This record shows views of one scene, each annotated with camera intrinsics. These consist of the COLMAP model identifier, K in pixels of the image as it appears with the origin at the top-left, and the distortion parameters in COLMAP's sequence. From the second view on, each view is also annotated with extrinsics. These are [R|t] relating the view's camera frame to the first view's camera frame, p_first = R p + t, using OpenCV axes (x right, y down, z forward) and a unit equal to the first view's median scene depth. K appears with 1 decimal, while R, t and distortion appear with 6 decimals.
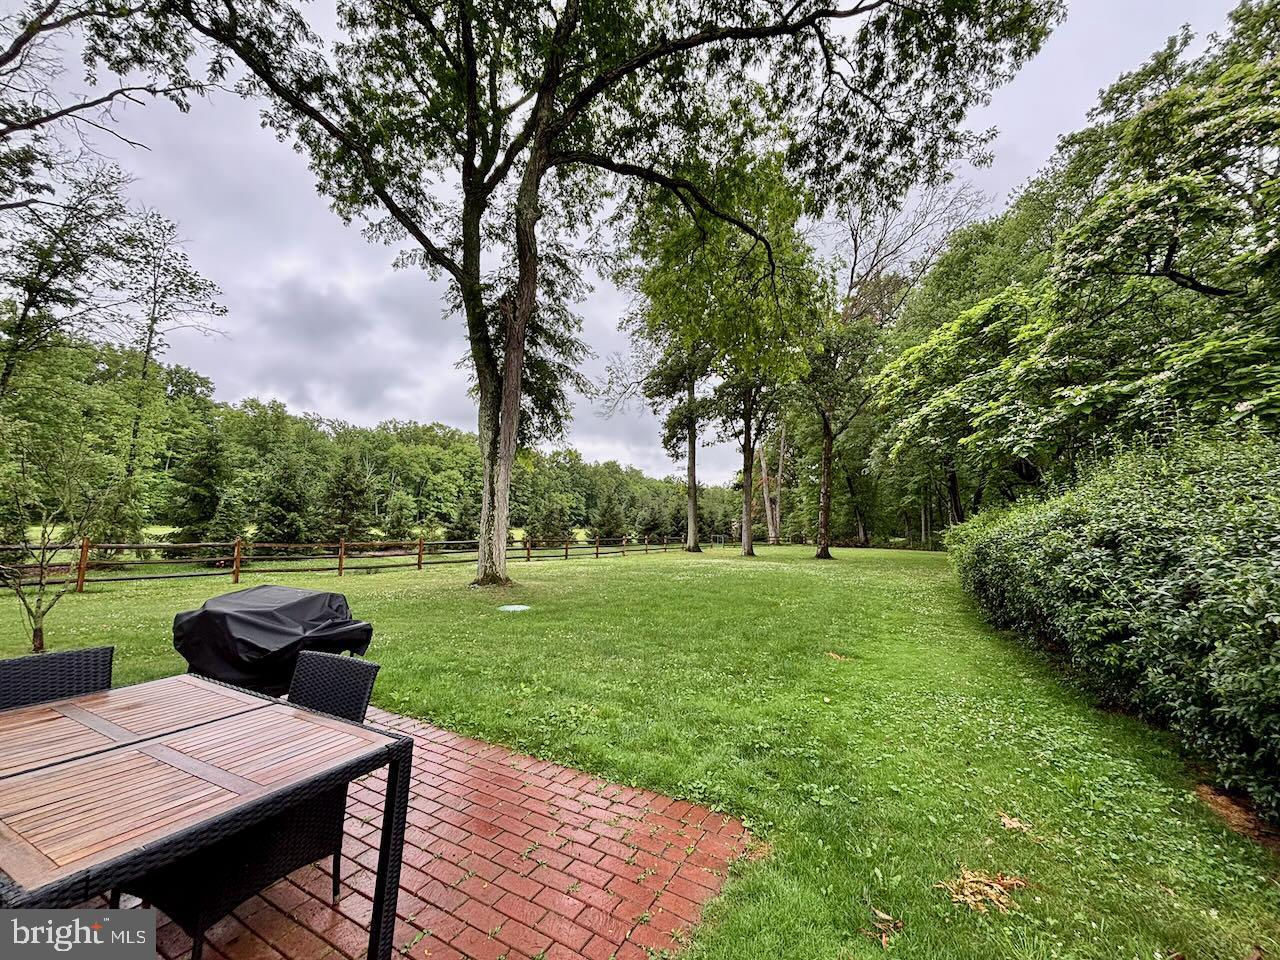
lens RADIAL K [[522.7, 0, 644.0], [0, 522.7, 478.7], [0, 0, 1]] dist [0.001957, -0.000901]
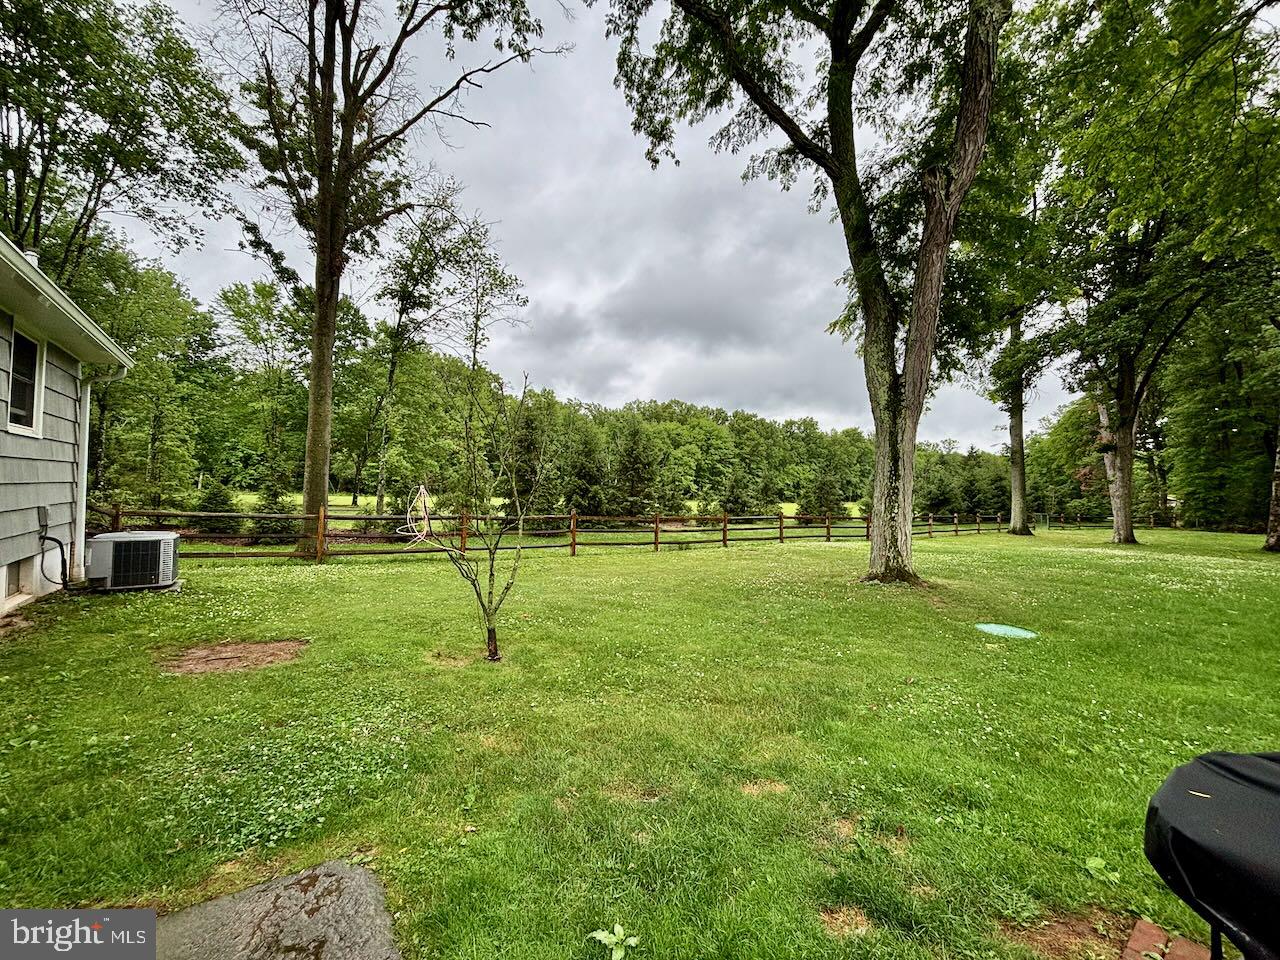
lens RADIAL K [[522.7, 0, 644.0], [0, 522.7, 478.7], [0, 0, 1]] dist [0.001957, -0.000901]
pose [[0.913542, -0.008350, -0.406660, -0.163262], [0.029386, 0.998531, 0.045513, 0.007388], [0.405682, -0.053528, 0.912445, 0.099360]]
